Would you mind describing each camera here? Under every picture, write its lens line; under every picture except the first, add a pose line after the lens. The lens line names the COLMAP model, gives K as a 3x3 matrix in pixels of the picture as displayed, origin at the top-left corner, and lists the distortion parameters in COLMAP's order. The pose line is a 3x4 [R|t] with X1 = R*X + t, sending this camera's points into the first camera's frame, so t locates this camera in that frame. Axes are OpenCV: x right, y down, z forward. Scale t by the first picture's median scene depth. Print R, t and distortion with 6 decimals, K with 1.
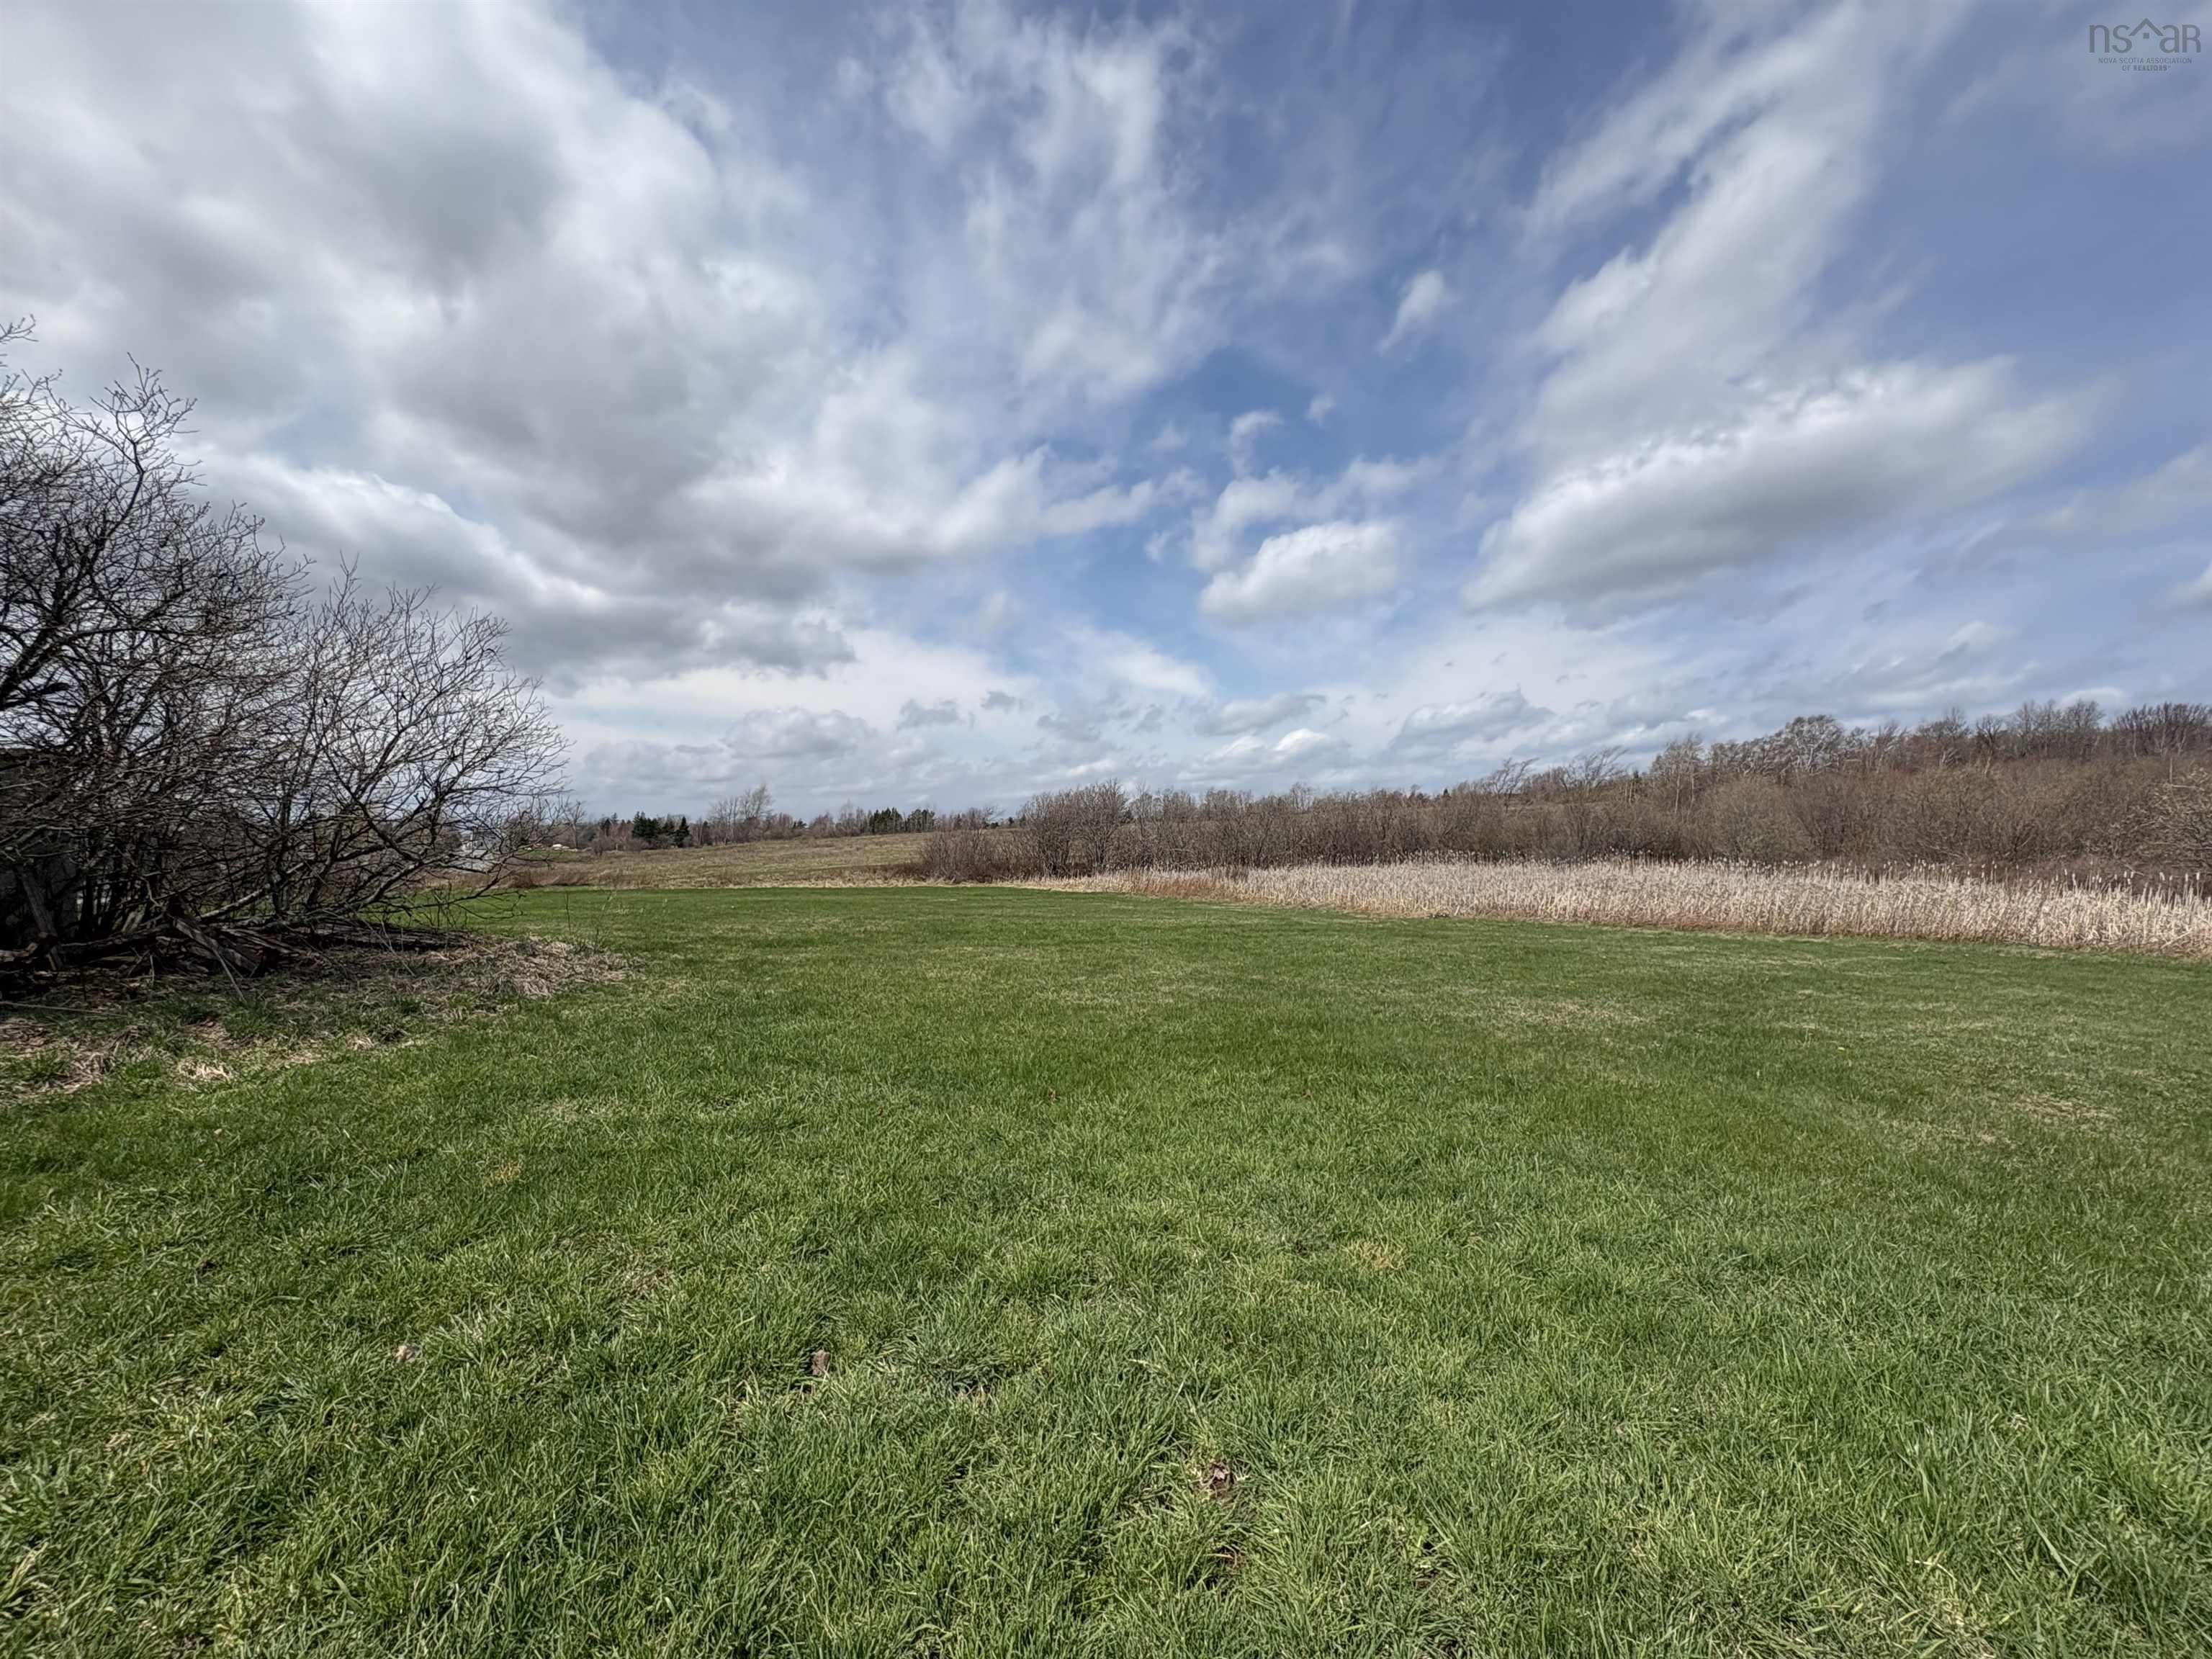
lens RADIAL K [[867.9, 0, 1120.8], [0, 867.9, 842.5], [0, 0, 1]] dist [0.004192, 0.000412]
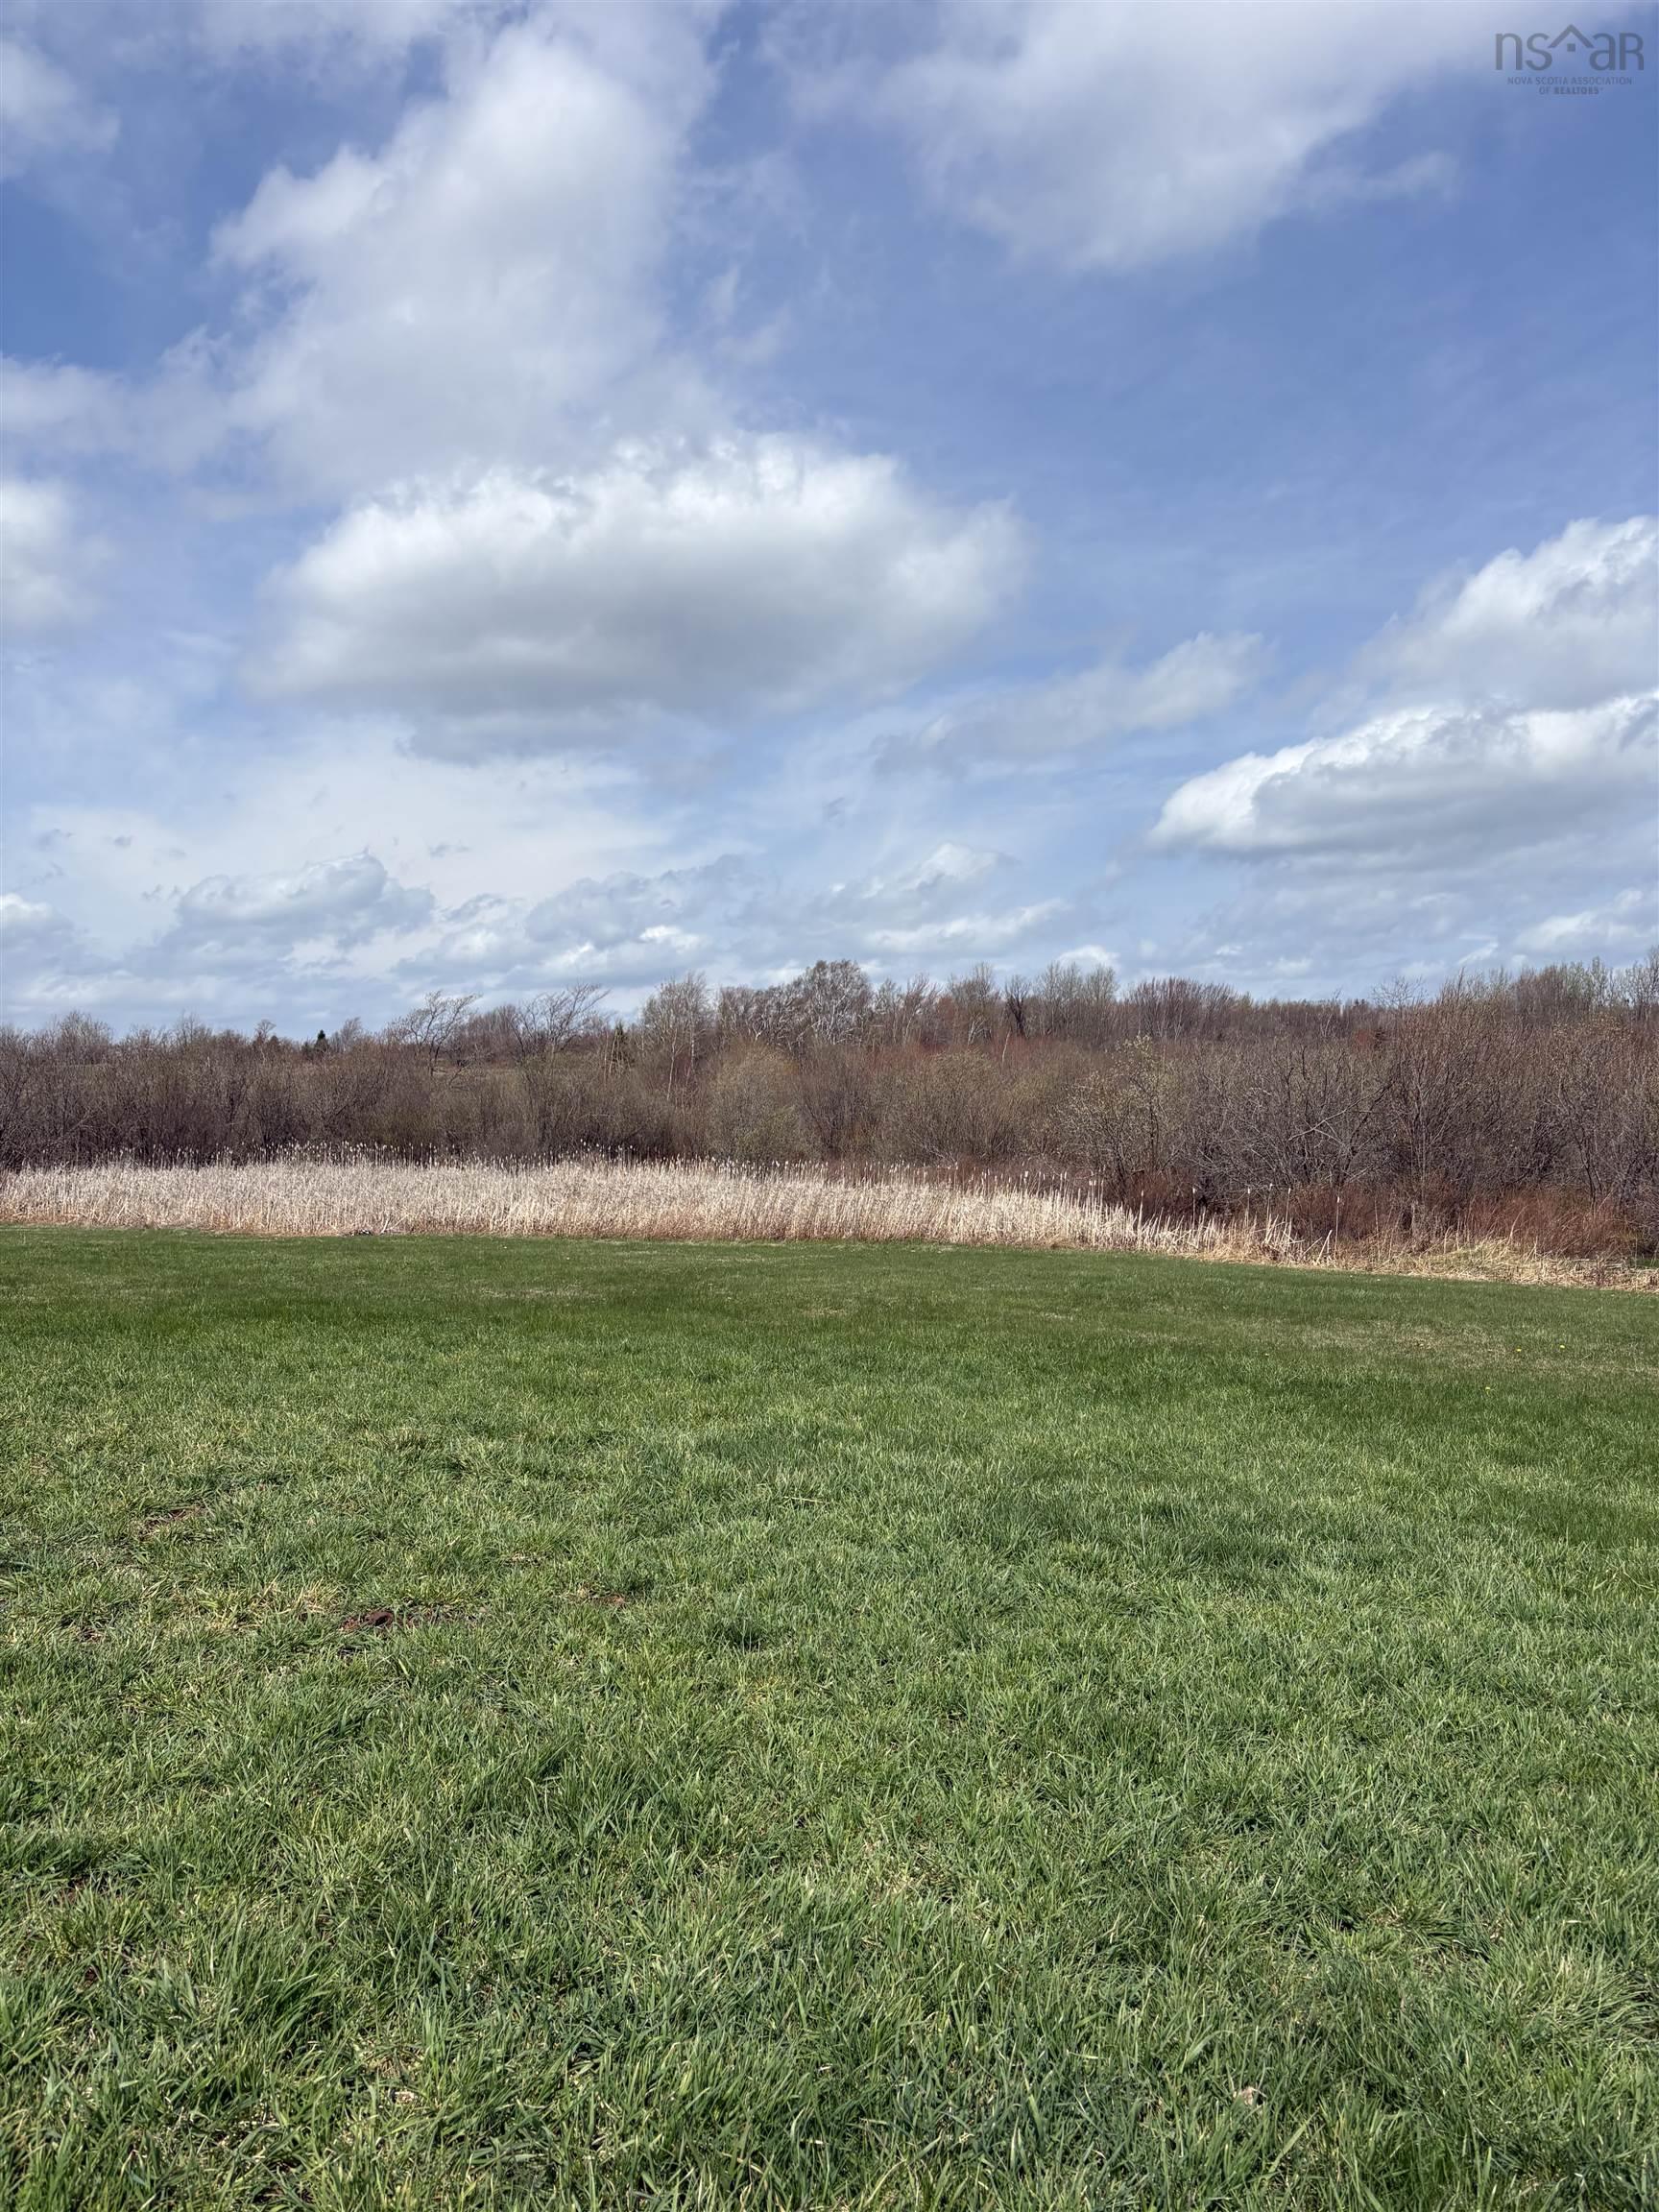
lens RADIAL K [[1706.4, 0, 848.4], [0, 1706.4, 1112.3], [0, 0, 1]] dist [0.036357, -0.032373]
pose [[0.785943, 0.024727, 0.617804, -0.066360], [-0.019570, 0.999694, -0.015115, -0.000490], [-0.617989, -0.000211, 0.786187, -0.120951]]
